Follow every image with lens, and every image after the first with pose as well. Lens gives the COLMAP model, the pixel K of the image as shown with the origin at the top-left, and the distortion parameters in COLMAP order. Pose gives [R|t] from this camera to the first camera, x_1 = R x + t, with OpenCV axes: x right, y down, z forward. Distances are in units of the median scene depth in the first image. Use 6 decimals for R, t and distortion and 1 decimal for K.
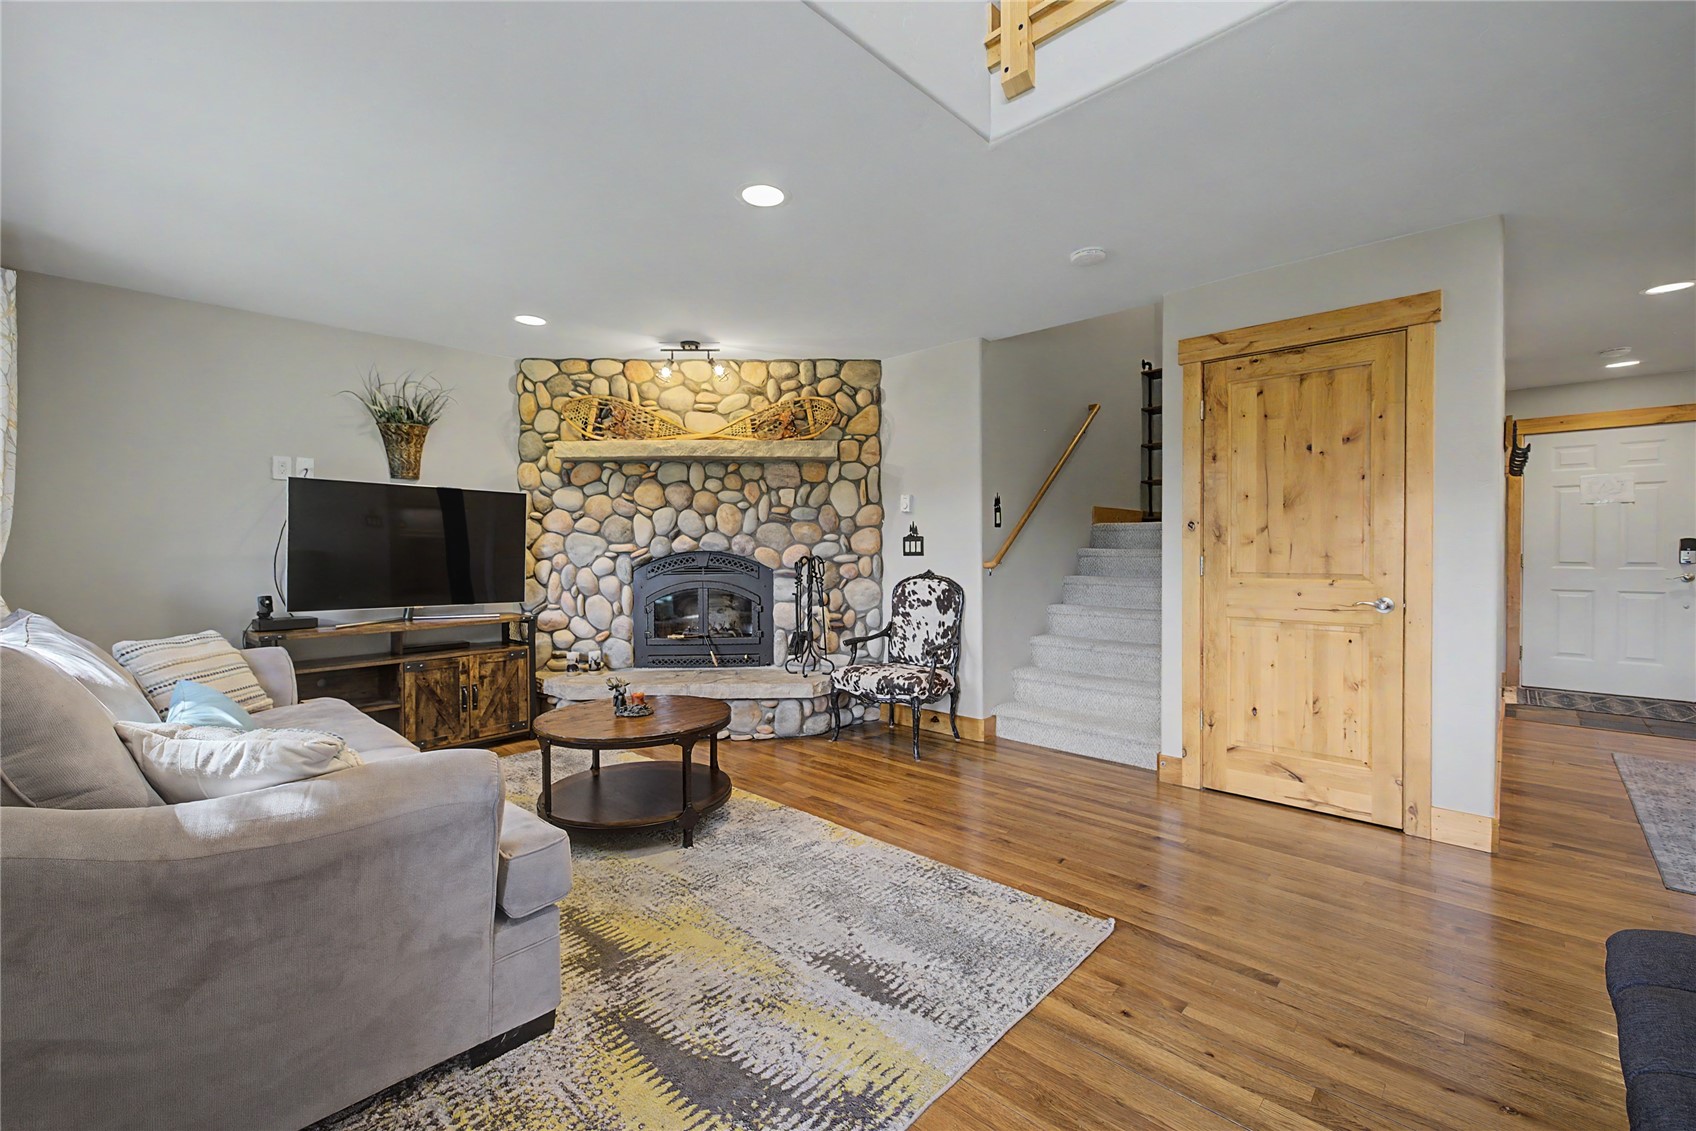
lens RADIAL K [[710.5, 0, 836.6], [0, 710.5, 562.3], [0, 0, 1]] dist [0.010346, -0.000505]
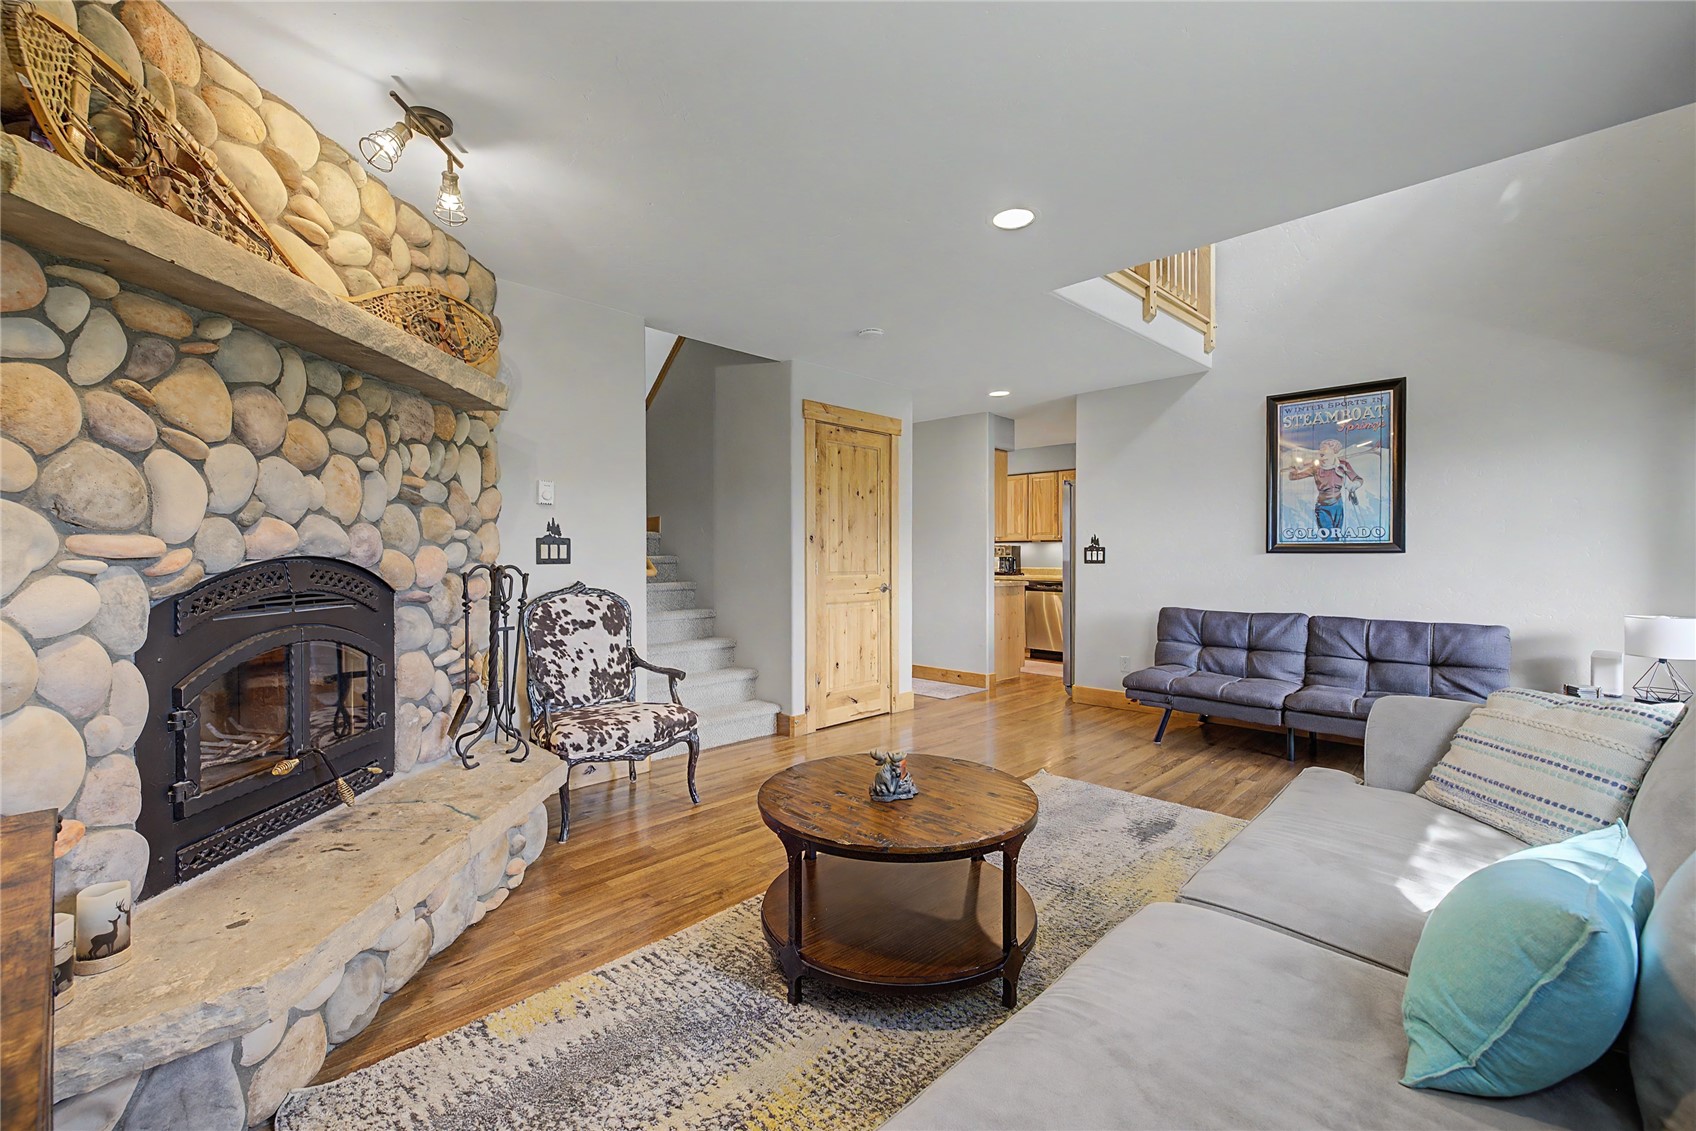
lens RADIAL K [[717.9, 0, 848.7], [0, 717.9, 560.9], [0, 0, 1]] dist [0.007349, -0.001725]
pose [[0.013996, -0.001545, 0.999901, -0.630896], [0.020659, 0.999786, 0.001256, -0.007250], [-0.999689, 0.020639, 0.014025, 0.668060]]
